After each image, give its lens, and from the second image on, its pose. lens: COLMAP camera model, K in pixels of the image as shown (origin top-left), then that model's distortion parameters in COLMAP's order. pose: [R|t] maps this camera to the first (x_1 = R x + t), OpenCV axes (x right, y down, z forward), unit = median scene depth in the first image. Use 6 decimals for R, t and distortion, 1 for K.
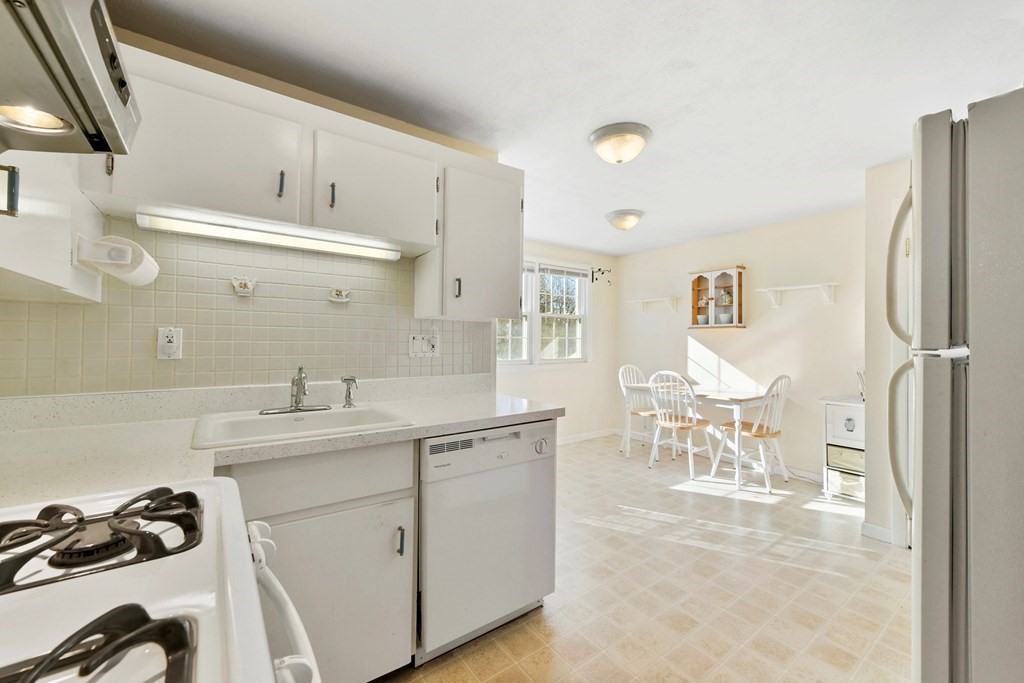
lens RADIAL K [[422.0, 0, 511.9], [0, 422.0, 344.6], [0, 0, 1]] dist [-0.002771, -0.000083]
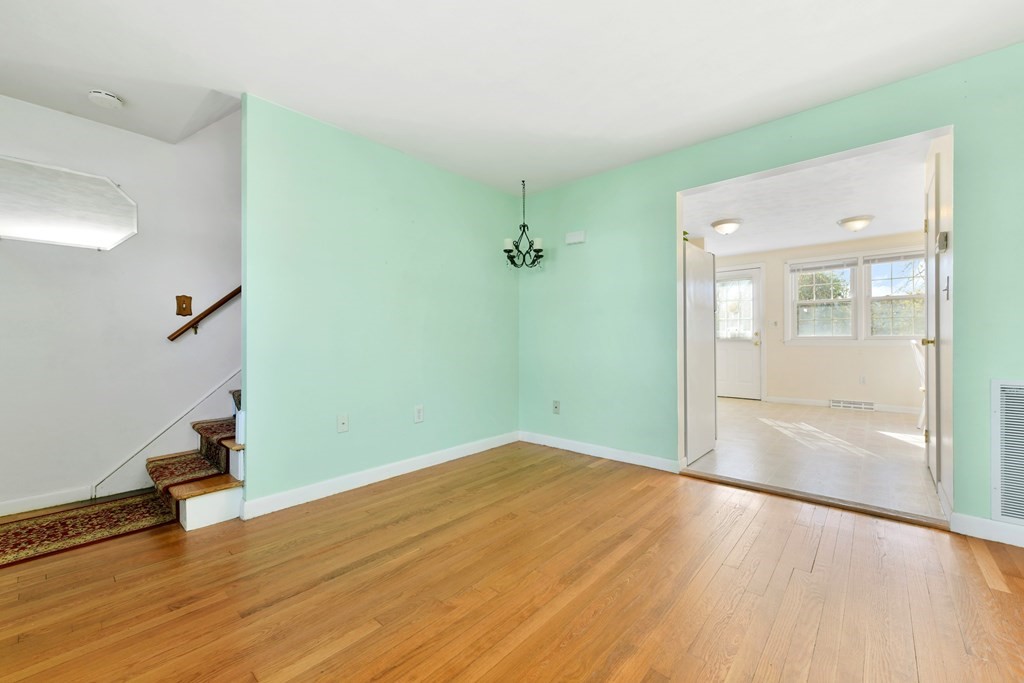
lens RADIAL K [[409.8, 0, 518.3], [0, 409.8, 339.2], [0, 0, 1]] dist [0.000171, 0.000177]
pose [[0.220216, -0.012278, -0.975374, 1.292997], [-0.001704, 0.999914, -0.012972, 0.082771], [0.975450, 0.004519, 0.220176, -0.304378]]
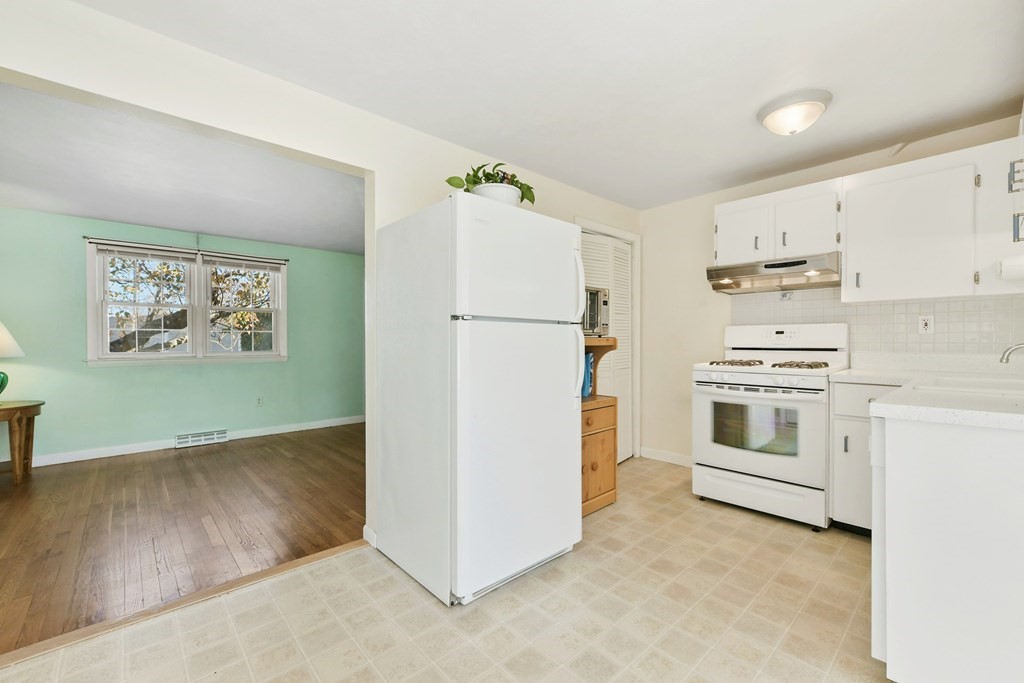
lens RADIAL K [[414.9, 0, 517.5], [0, 414.9, 346.1], [0, 0, 1]] dist [-0.001654, -0.000168]
pose [[-0.991768, -0.001693, -0.128036, 0.405255], [-0.003752, 0.999867, 0.015840, 0.025575], [0.127993, 0.016190, -0.991643, 0.858816]]
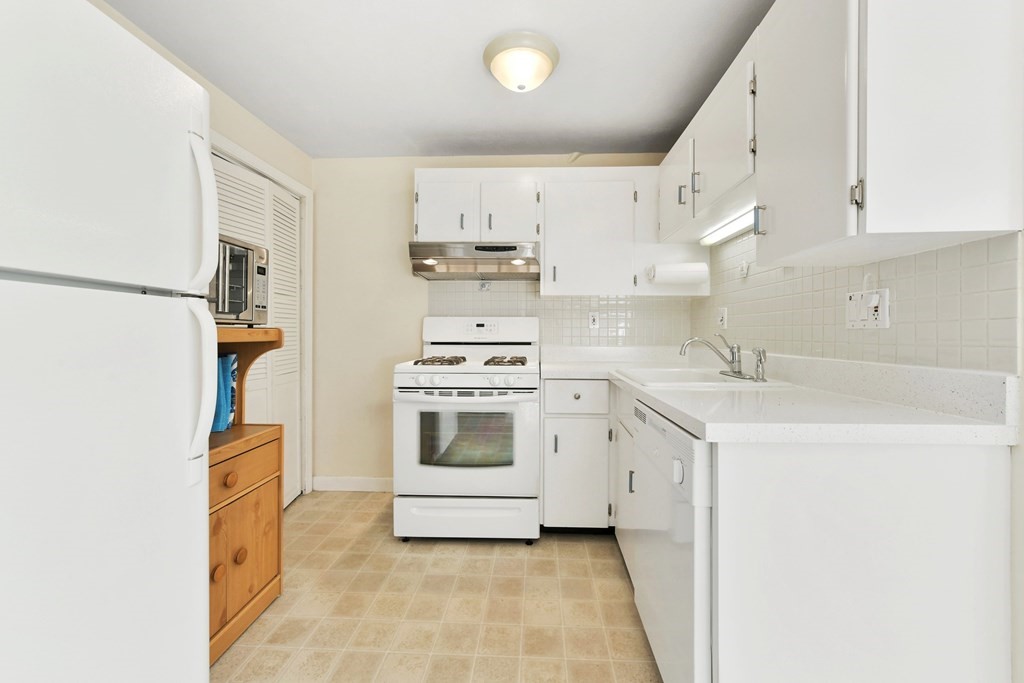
lens RADIAL K [[414.1, 0, 521.7], [0, 414.1, 333.7], [0, 0, 1]] dist [-0.000103, 0.000289]
pose [[-0.610084, -0.006867, -0.792307, 0.325750], [-0.008894, 0.999959, -0.001819, 0.025685], [0.792287, 0.005937, -0.610120, 0.601579]]
